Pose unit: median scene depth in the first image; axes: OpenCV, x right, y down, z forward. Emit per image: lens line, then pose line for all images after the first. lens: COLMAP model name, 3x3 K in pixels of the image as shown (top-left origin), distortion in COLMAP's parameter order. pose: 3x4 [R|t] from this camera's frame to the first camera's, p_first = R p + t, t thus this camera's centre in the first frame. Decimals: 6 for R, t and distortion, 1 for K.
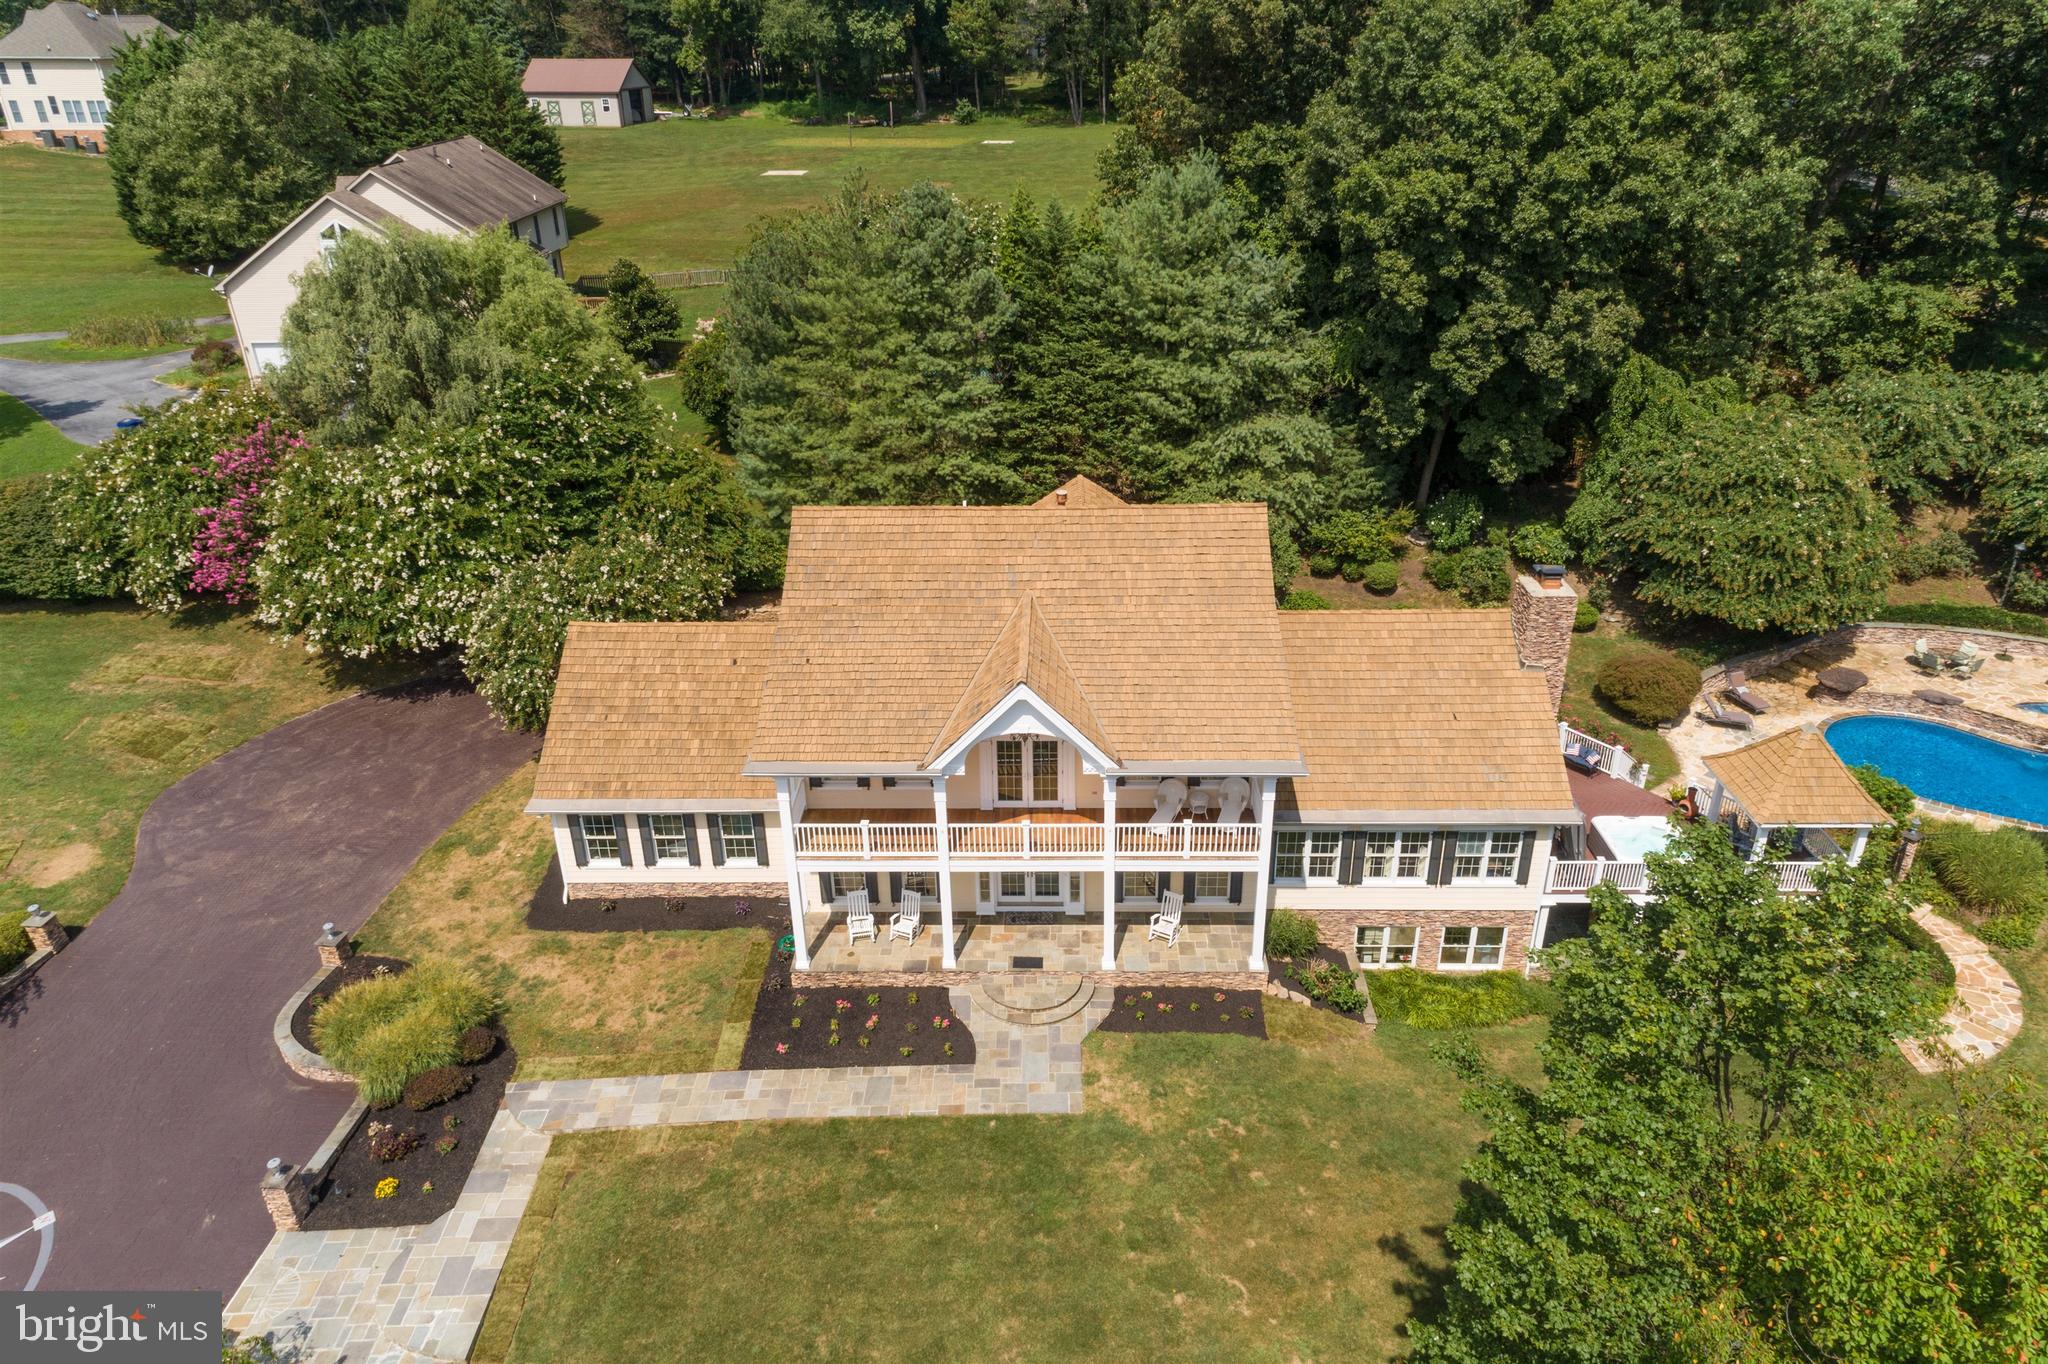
lens RADIAL K [[1382.2, 0, 1024.0], [0, 1382.2, 682.0], [0, 0, 1]] dist [0.028234, 0.002812]
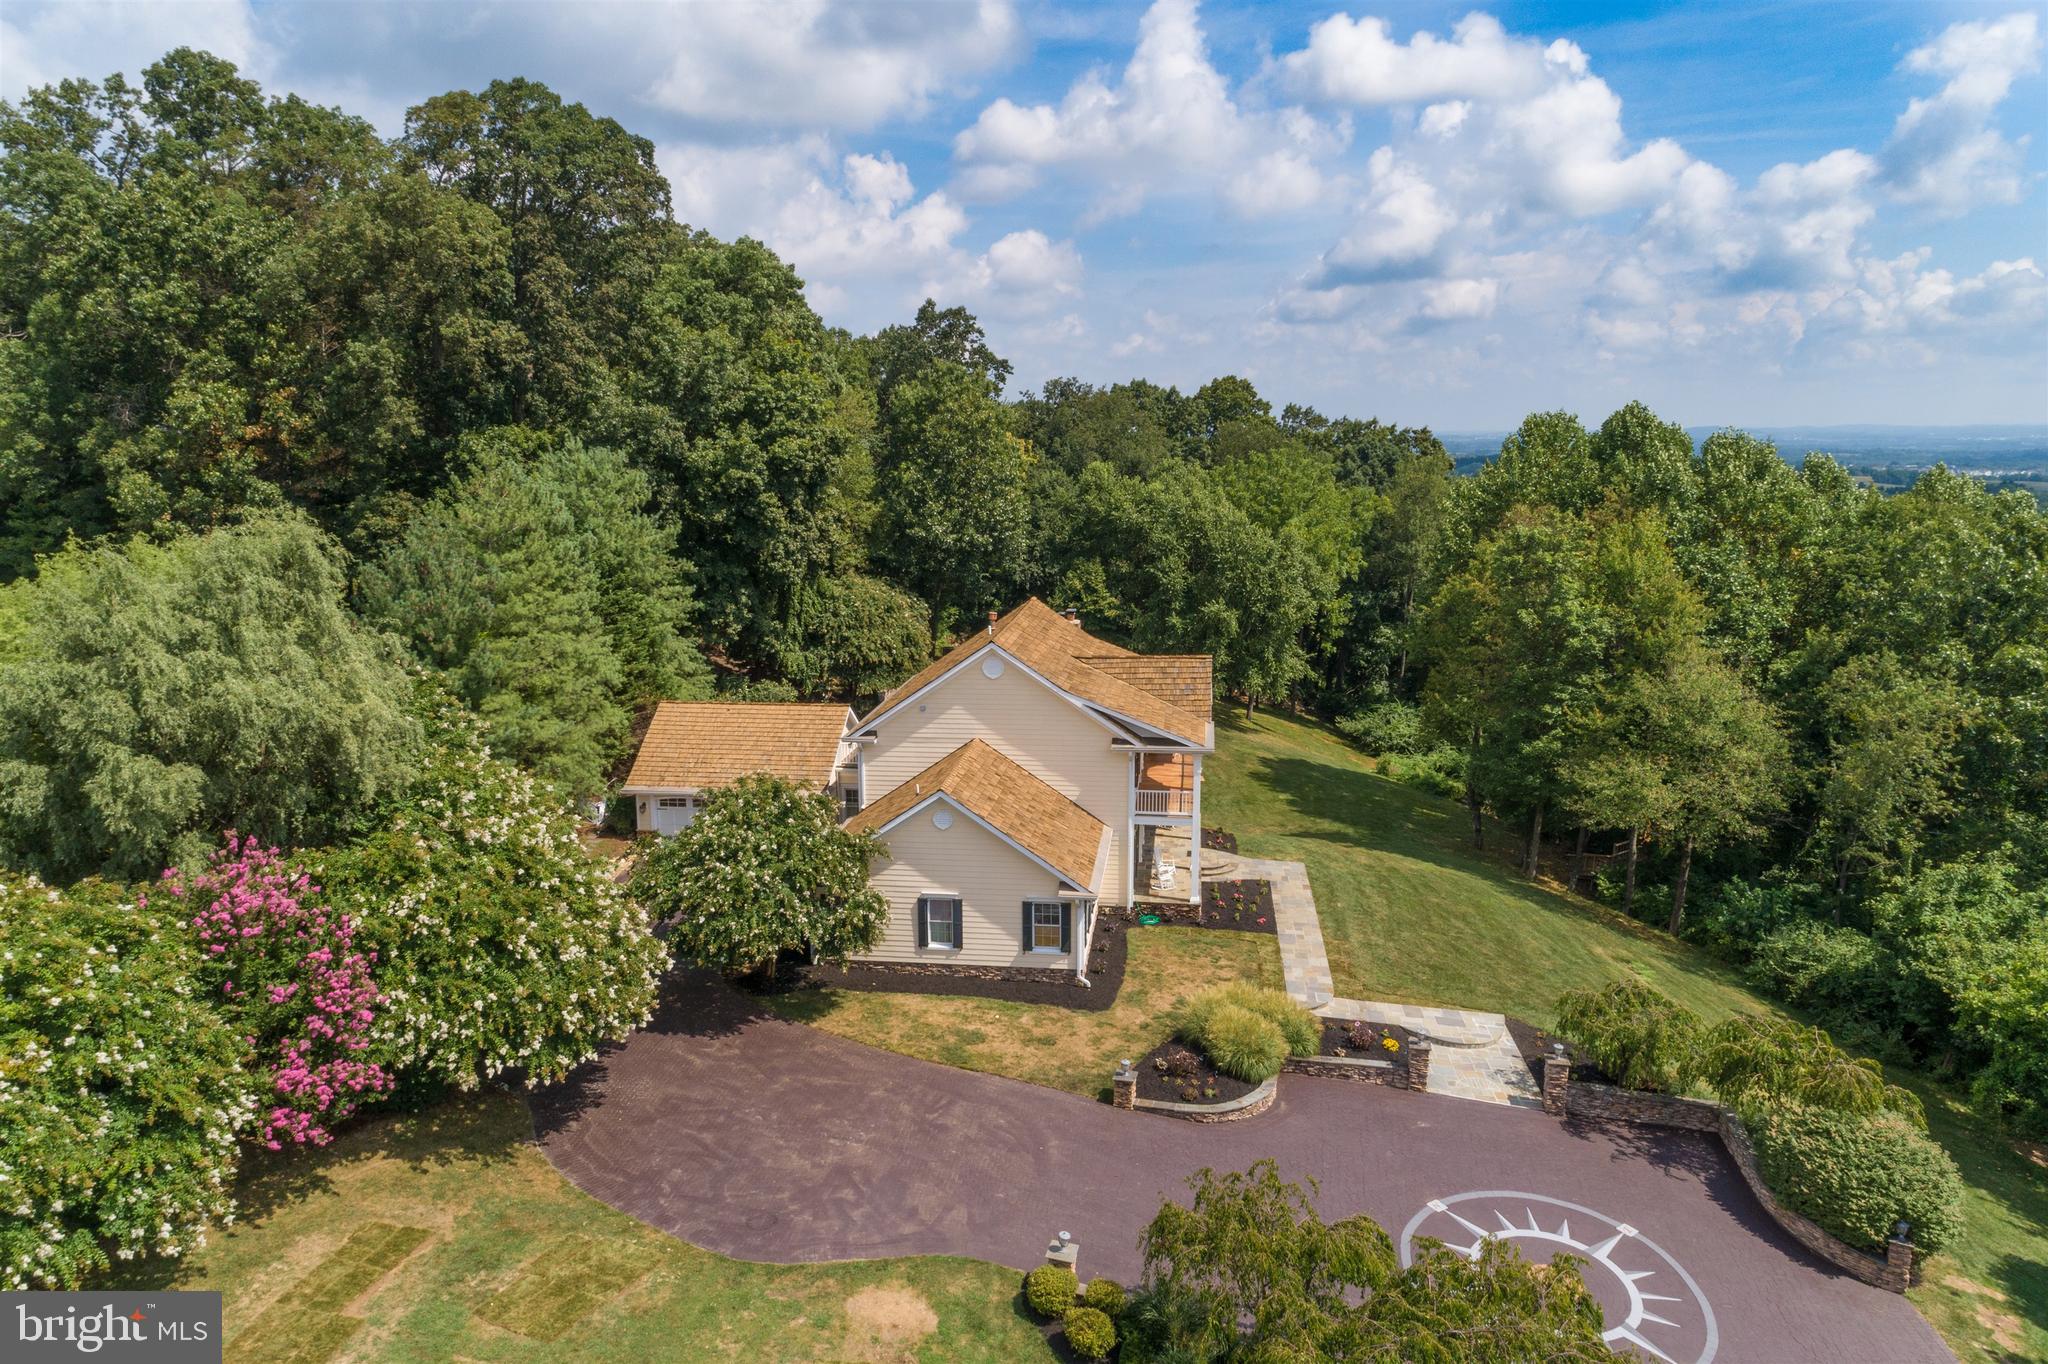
lens RADIAL K [[1365.0, 0, 1027.9], [0, 1365.0, 689.7], [0, 0, 1]] dist [0.024506, 0.008507]
pose [[0.100827, -0.173347, 0.979686, -1.154109], [0.436935, 0.892376, 0.112930, -0.173464], [-0.893824, 0.416672, 0.165717, 0.618822]]
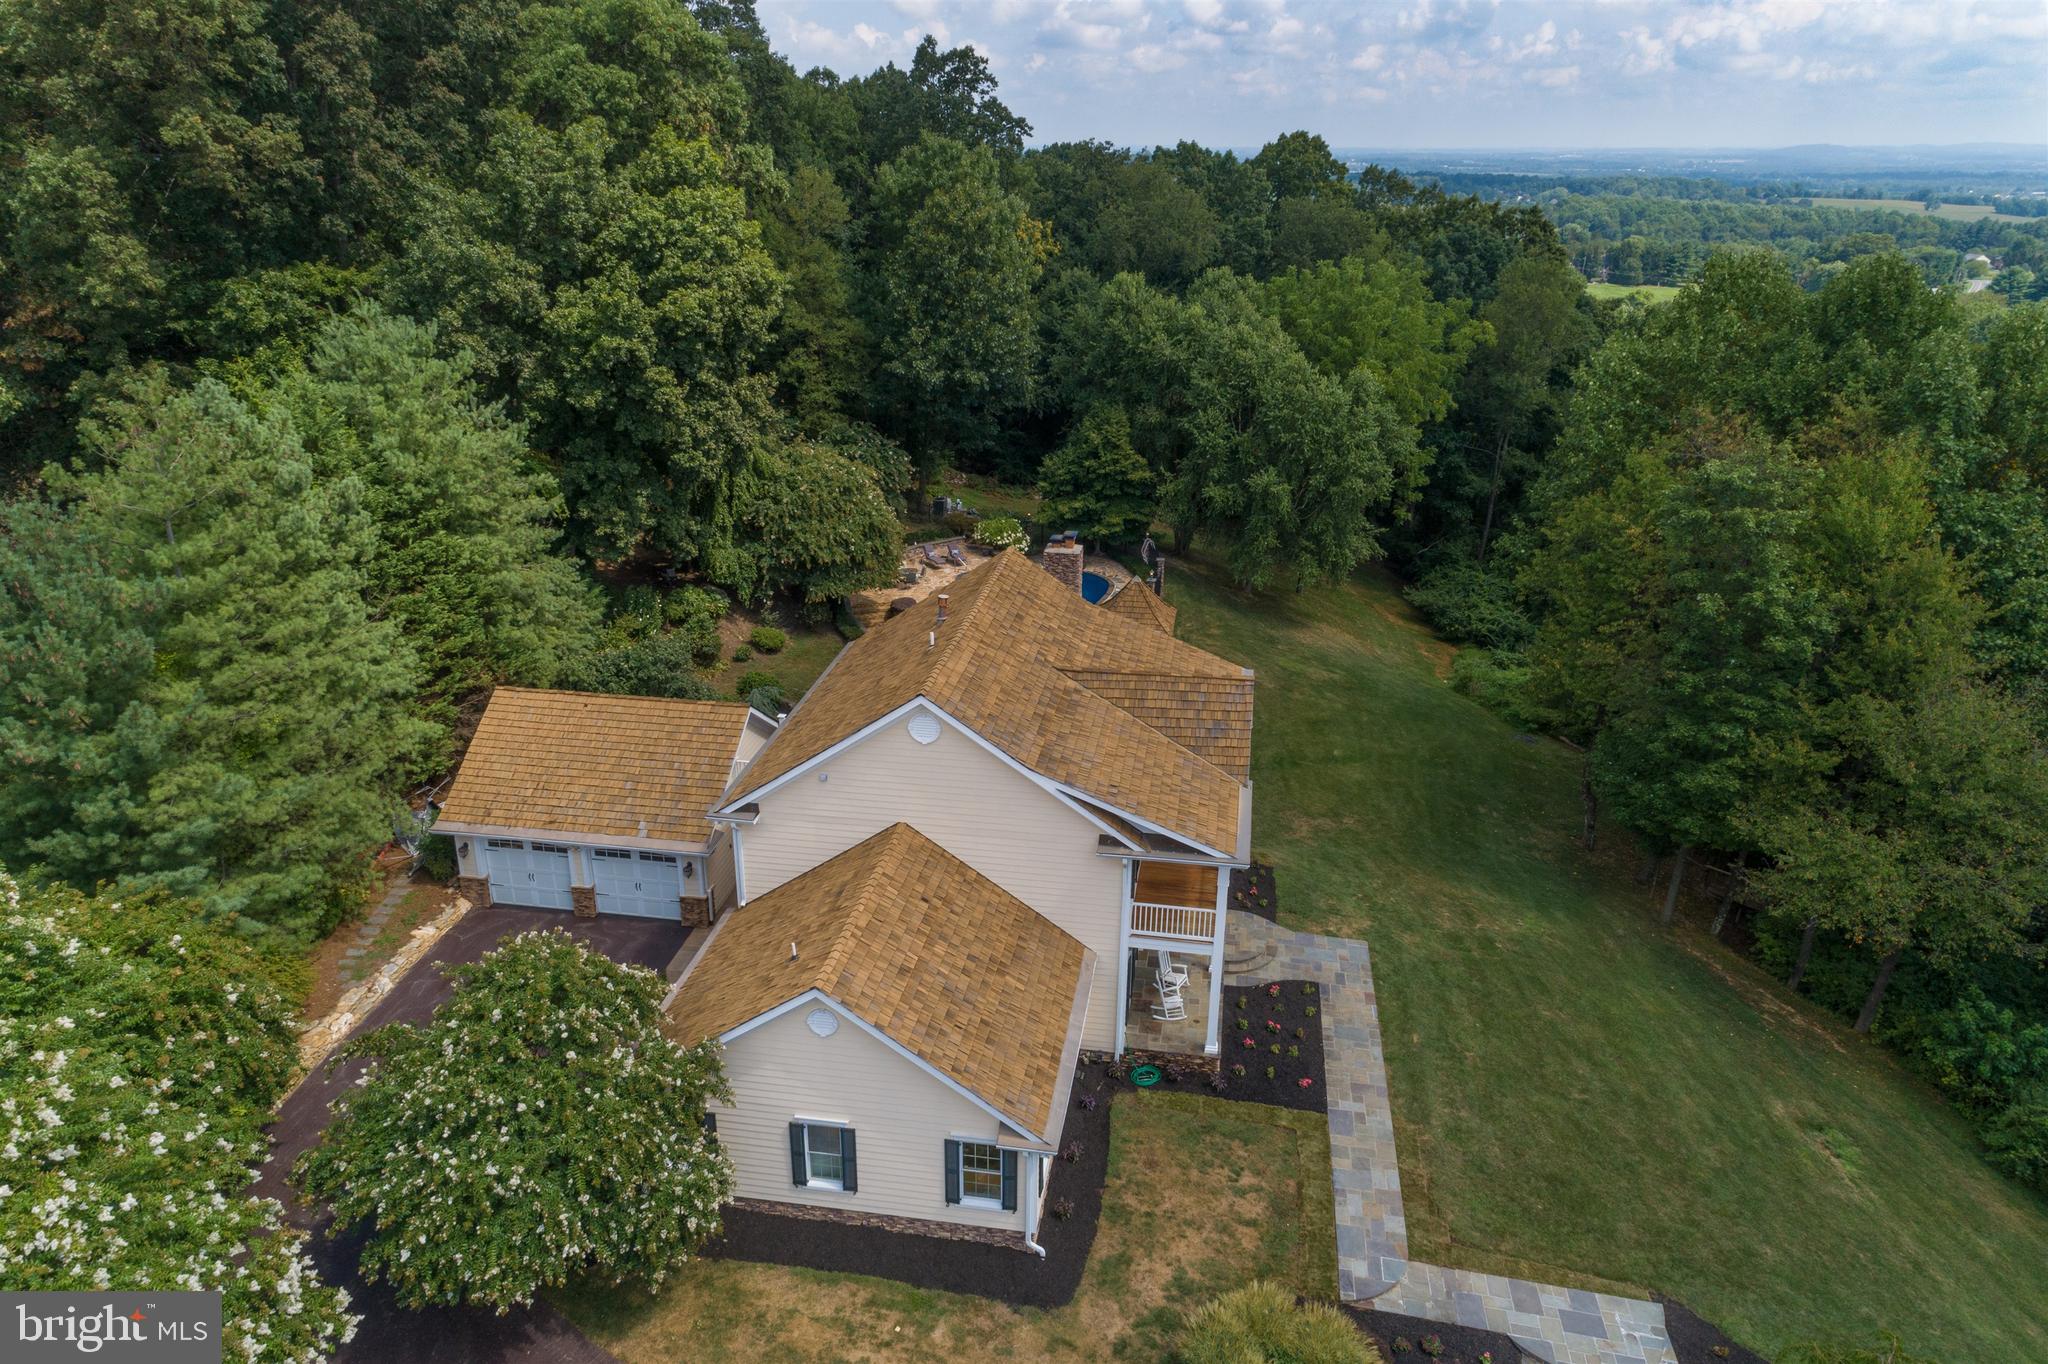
lens RADIAL K [[1365.0, 0, 1027.9], [0, 1365.0, 689.7], [0, 0, 1]] dist [0.024506, 0.008507]
pose [[0.134982, -0.355717, 0.924795, -0.761123], [0.423190, 0.864624, 0.270805, -0.266746], [-0.895930, 0.354810, 0.267244, 0.566723]]
